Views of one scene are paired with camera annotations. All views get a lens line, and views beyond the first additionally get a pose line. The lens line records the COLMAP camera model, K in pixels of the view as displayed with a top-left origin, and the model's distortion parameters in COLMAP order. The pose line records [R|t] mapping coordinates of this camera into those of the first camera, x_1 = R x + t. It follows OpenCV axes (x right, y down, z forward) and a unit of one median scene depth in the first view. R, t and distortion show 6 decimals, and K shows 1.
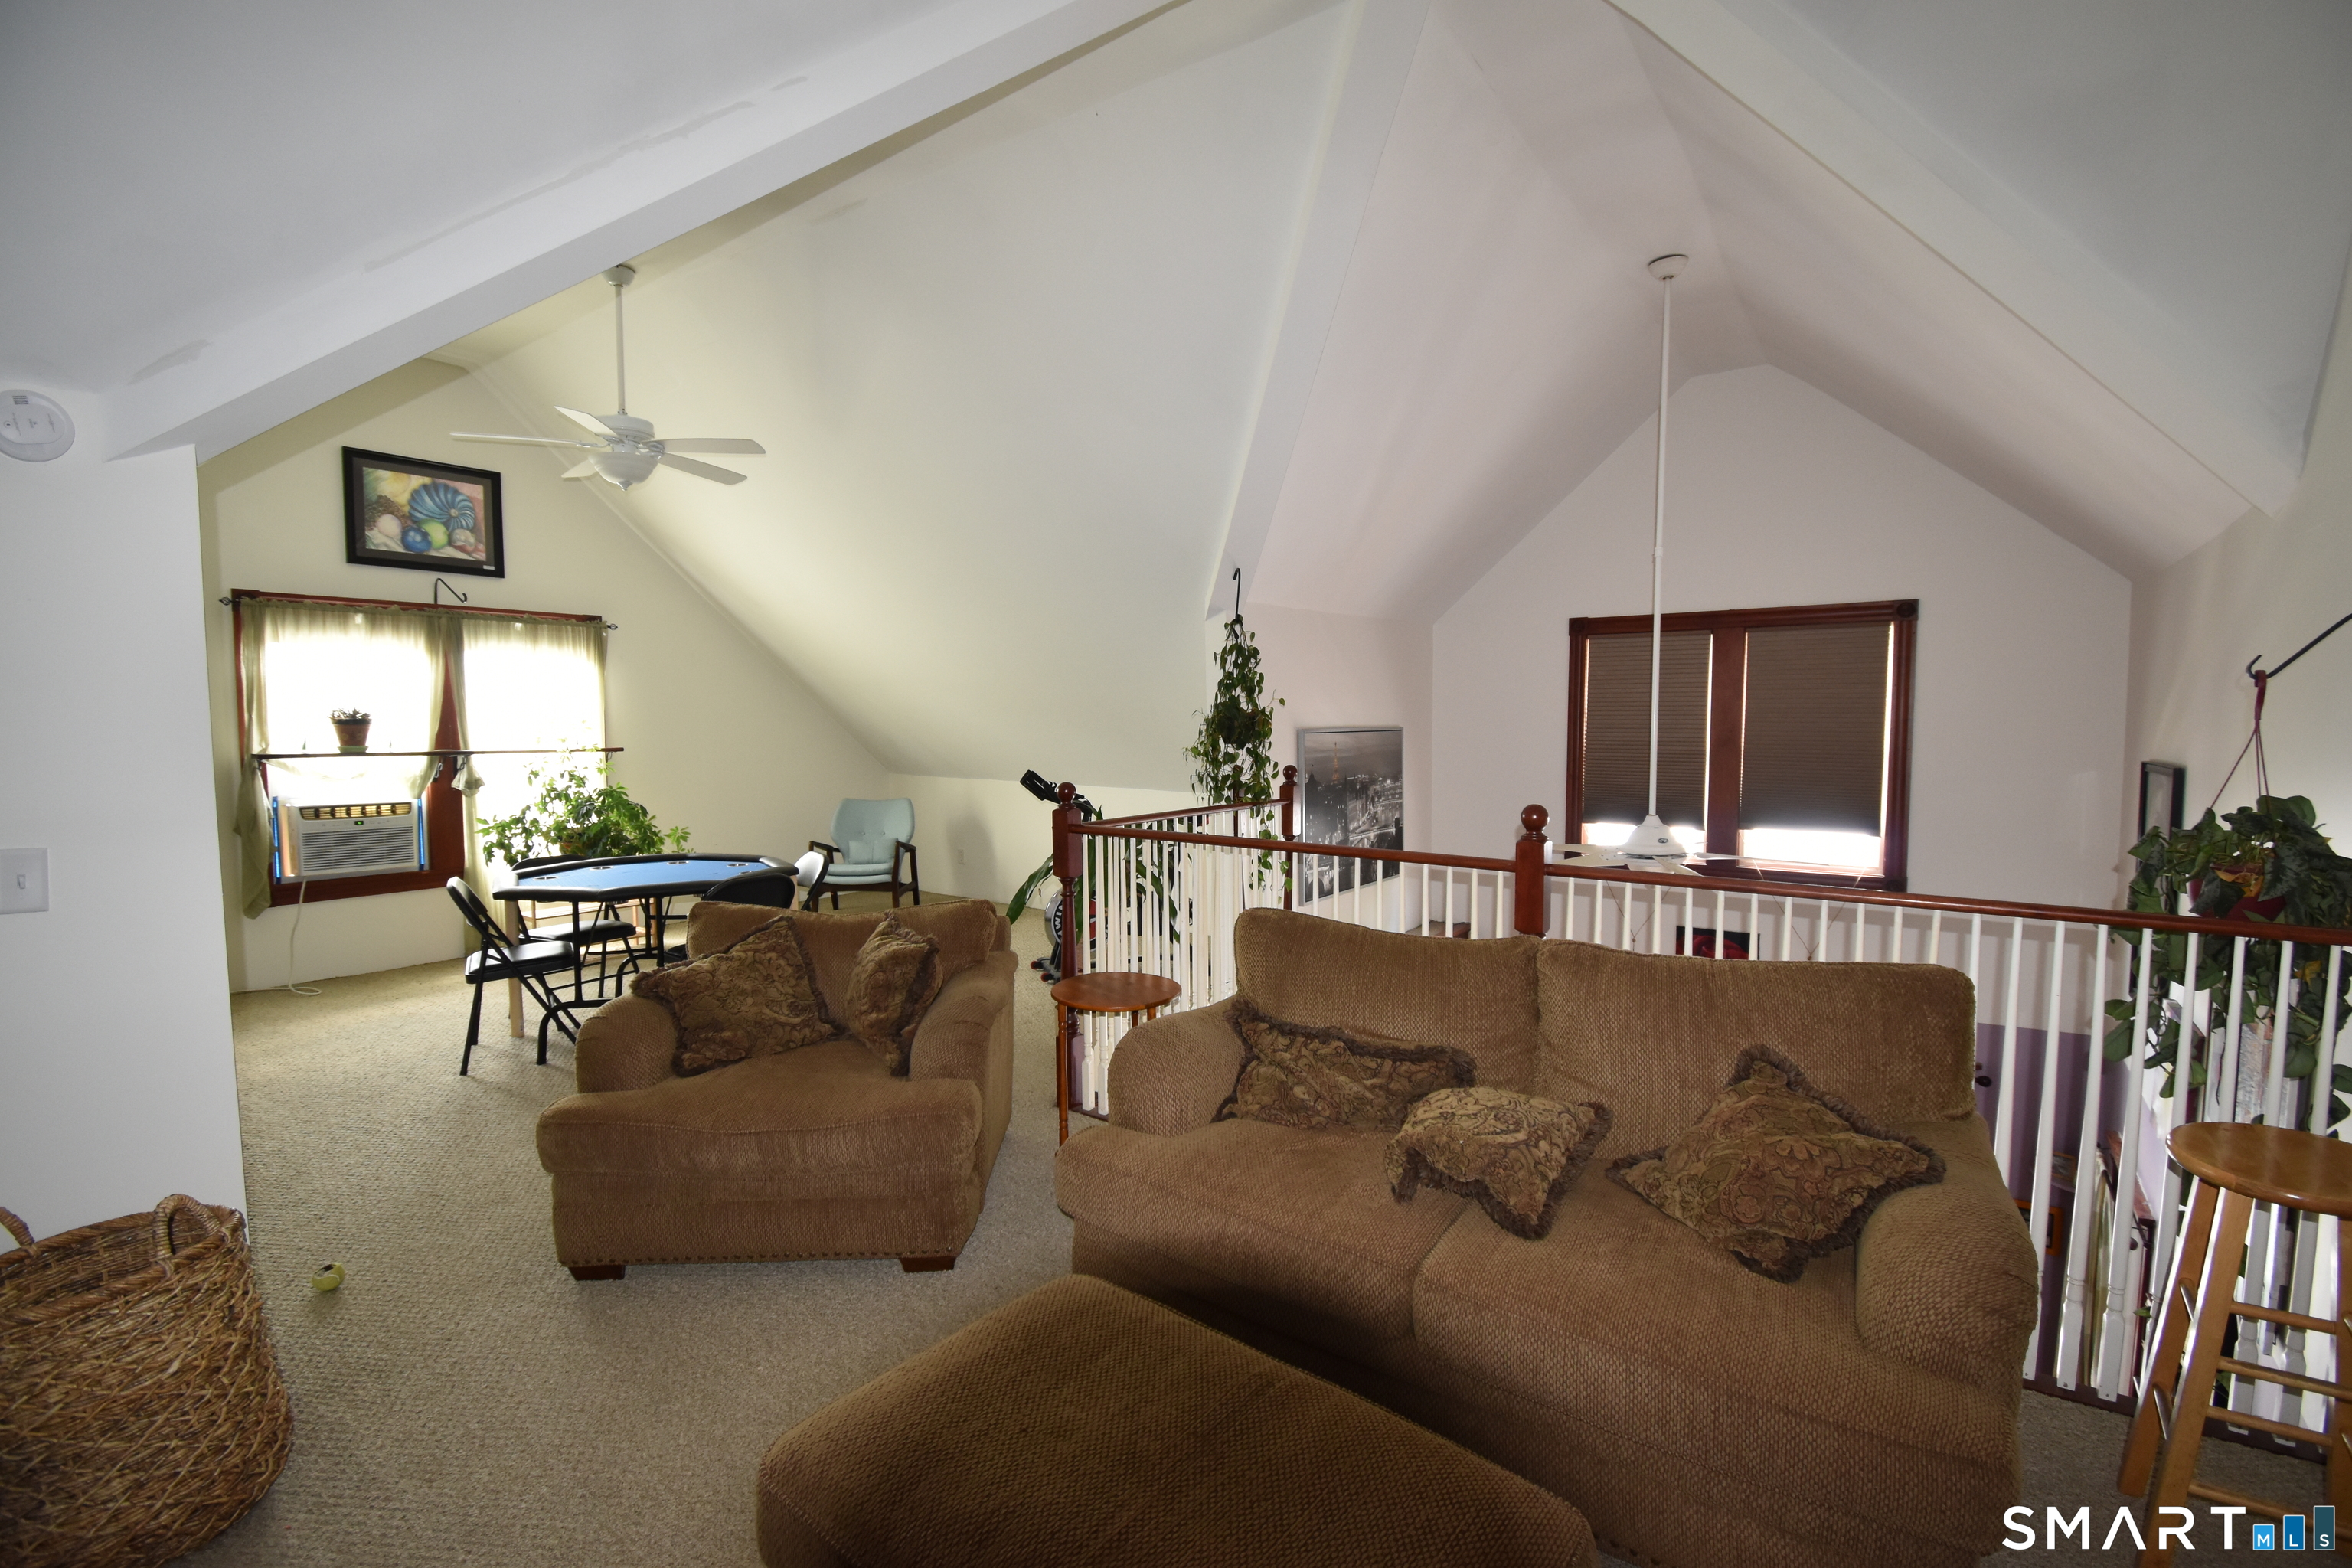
lens RADIAL K [[1038.1, 0, 1182.1], [0, 1038.1, 781.8], [0, 0, 1]] dist [0.025119, -0.028398]
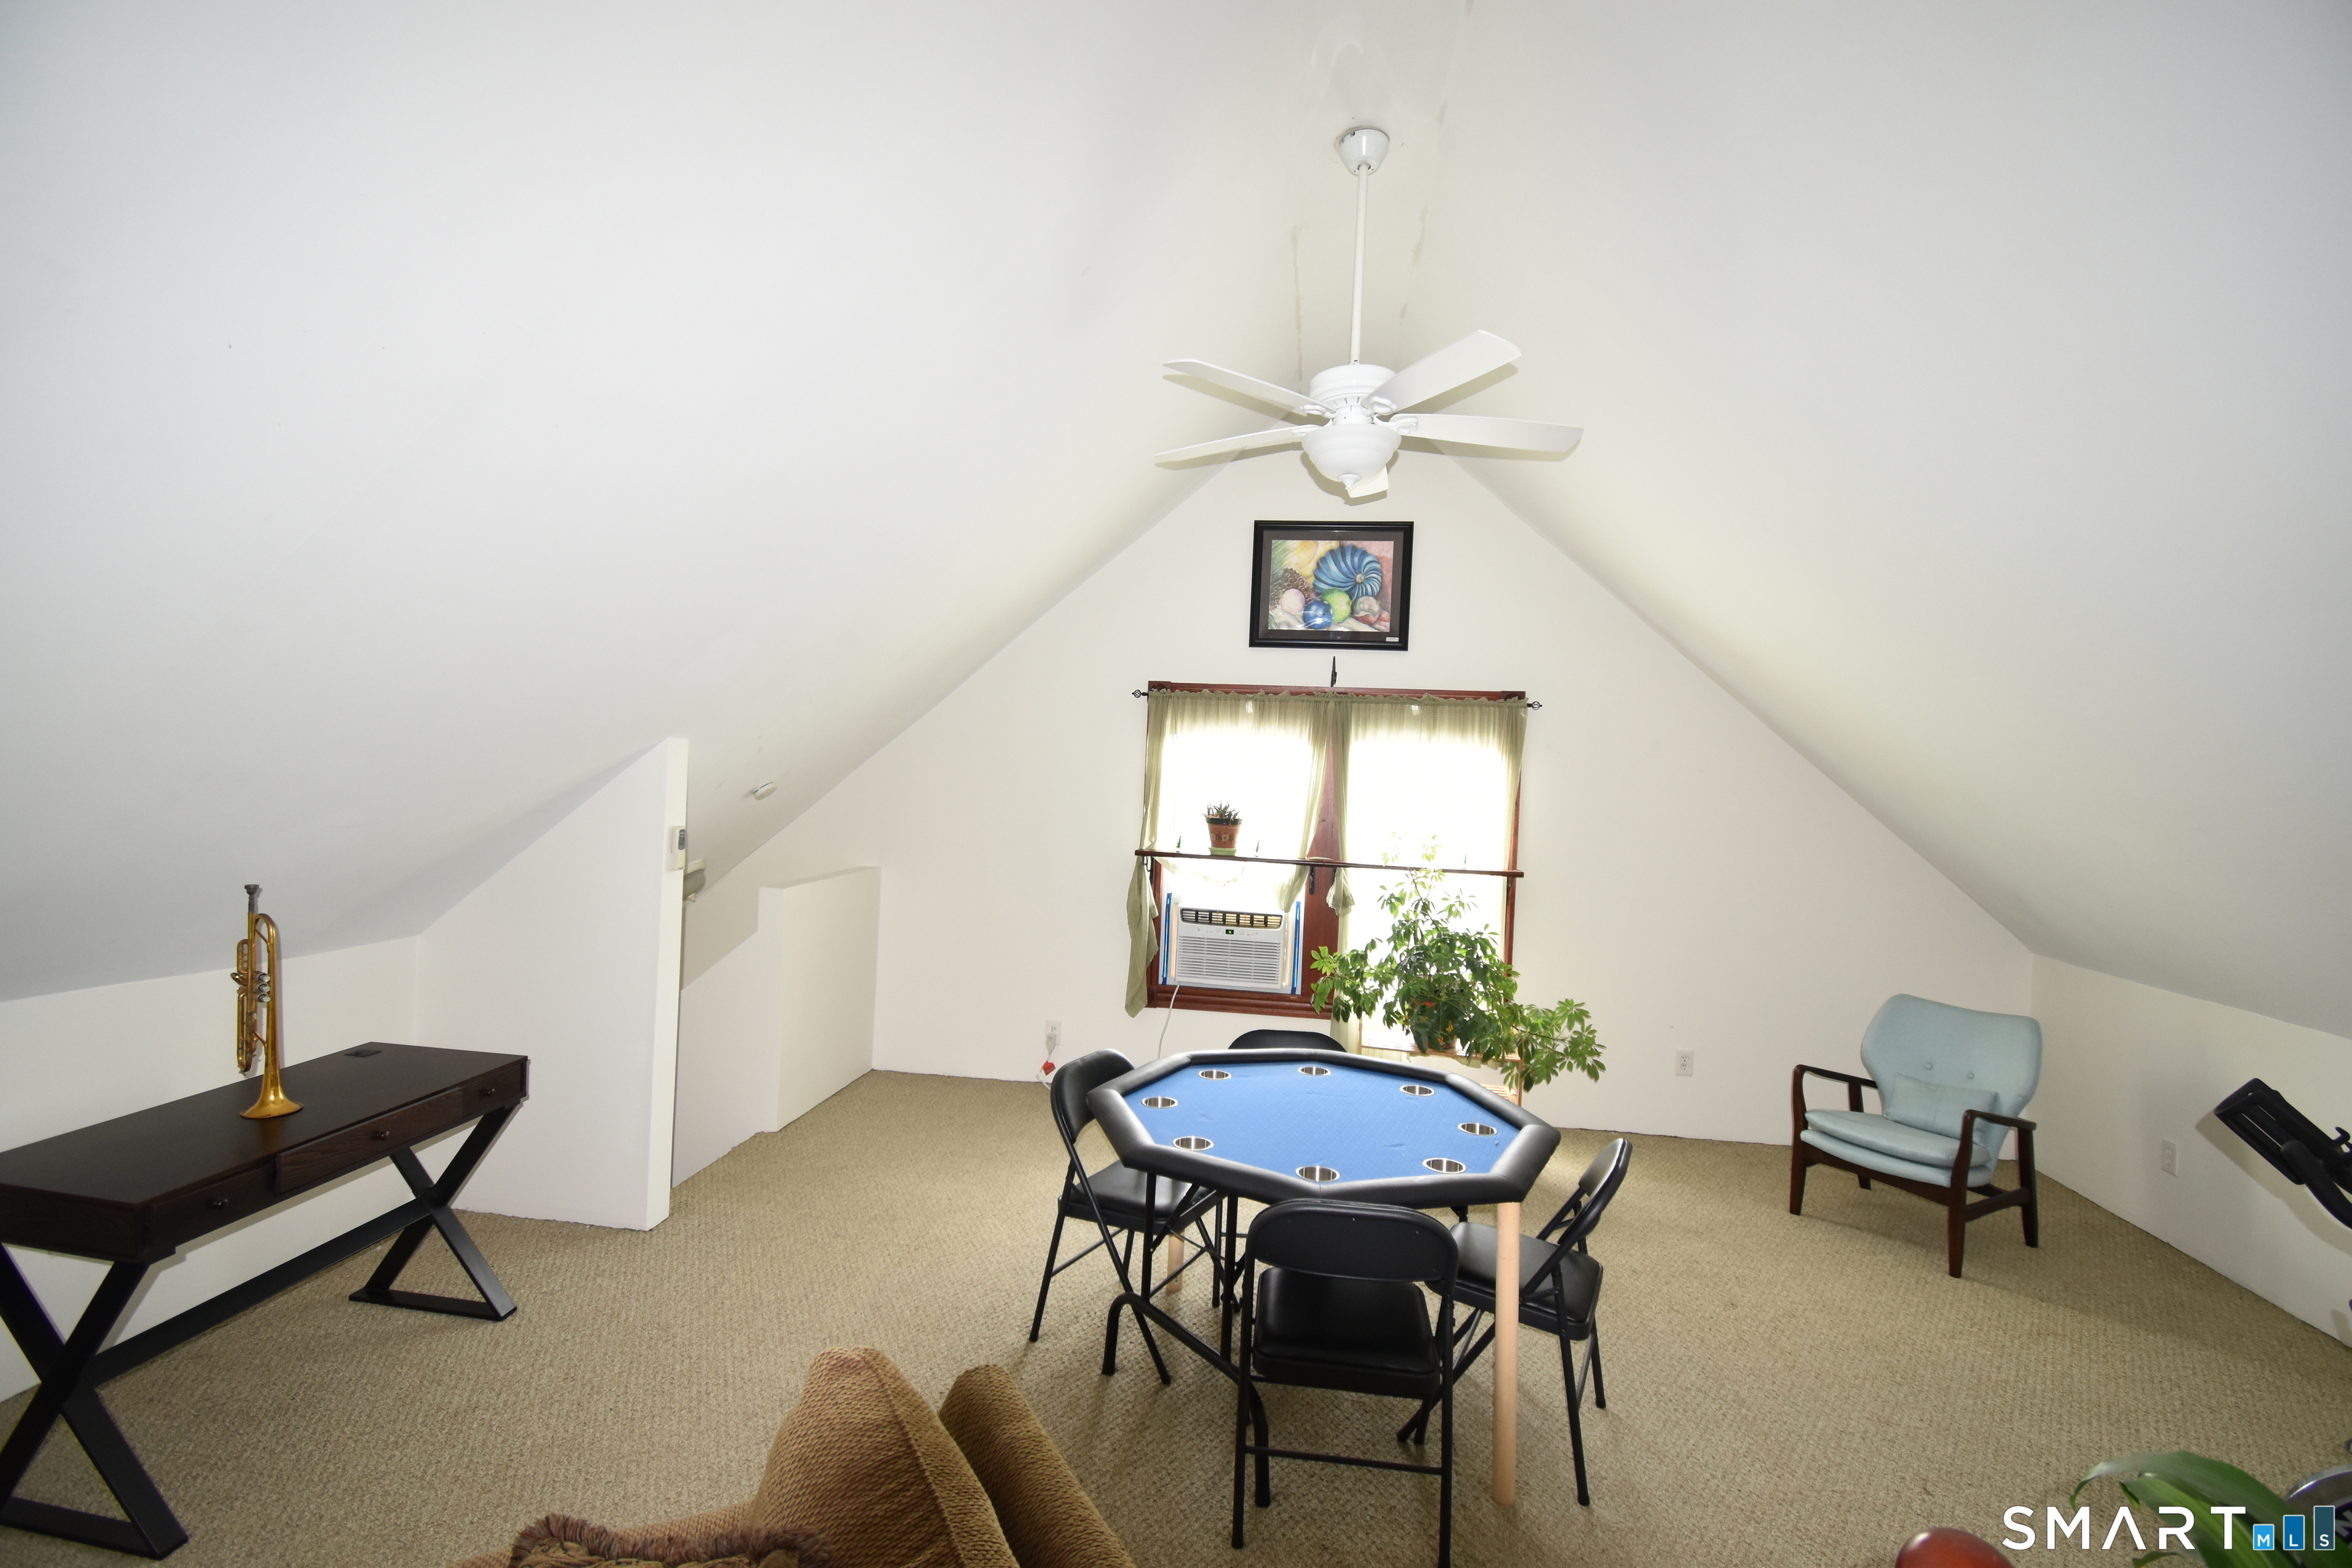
lens RADIAL K [[1056.7, 0, 1176.0], [0, 1056.7, 784.0], [0, 0, 1]] dist [0.000644, 0.000067]
pose [[0.458133, 0.025772, -0.888510, -0.002540], [-0.098261, 0.994922, -0.021806, -0.060501], [0.883436, 0.097296, 0.458339, 0.505170]]
